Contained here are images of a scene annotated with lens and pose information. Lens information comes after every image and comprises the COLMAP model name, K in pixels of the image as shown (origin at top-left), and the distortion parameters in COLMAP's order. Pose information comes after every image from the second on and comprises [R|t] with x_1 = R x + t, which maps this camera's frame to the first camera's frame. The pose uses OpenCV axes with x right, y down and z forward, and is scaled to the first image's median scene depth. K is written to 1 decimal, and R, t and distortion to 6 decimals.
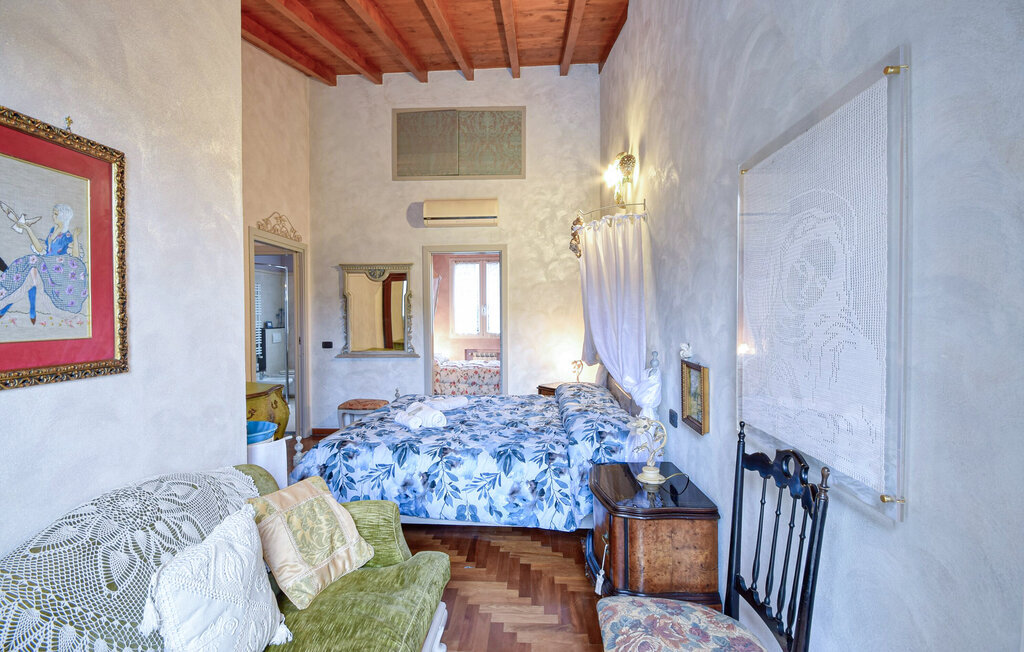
lens RADIAL K [[471.4, 0, 503.5], [0, 471.4, 322.9], [0, 0, 1]] dist [-0.000581, -0.000206]
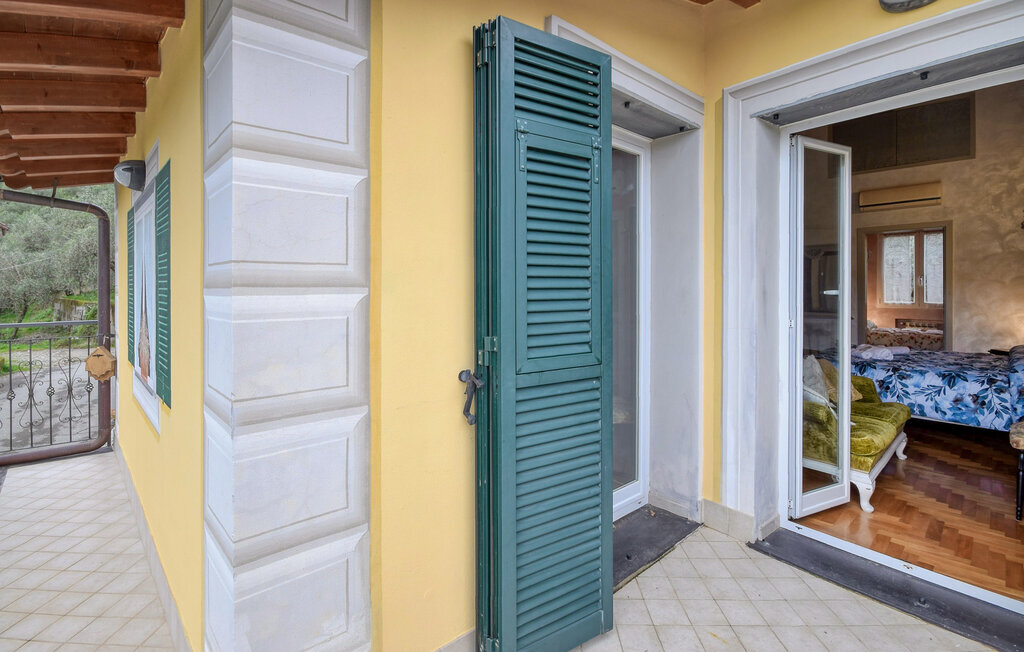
lens RADIAL K [[468.2, 0, 497.0], [0, 468.2, 292.8], [0, 0, 1]] dist [0.009885, -0.012577]
pose [[0.722675, 0.007305, -0.691149, -0.005838], [-0.012959, 0.999912, -0.002981, 0.020825], [0.691066, 0.011111, 0.722706, -0.536339]]
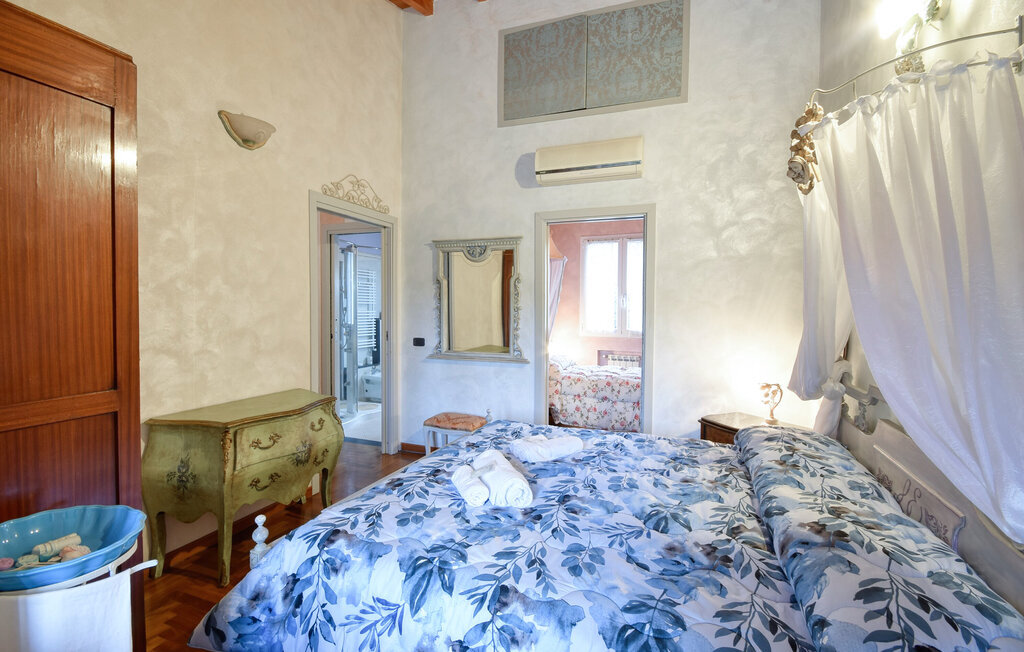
lens RADIAL K [[471.4, 0, 503.5], [0, 471.4, 322.9], [0, 0, 1]] dist [-0.000581, -0.000206]
pose [[0.954330, 0.022323, -0.297919, 0.004459], [-0.017518, 0.999670, 0.018789, -0.003801], [0.298240, -0.012712, 0.954406, 0.288906]]
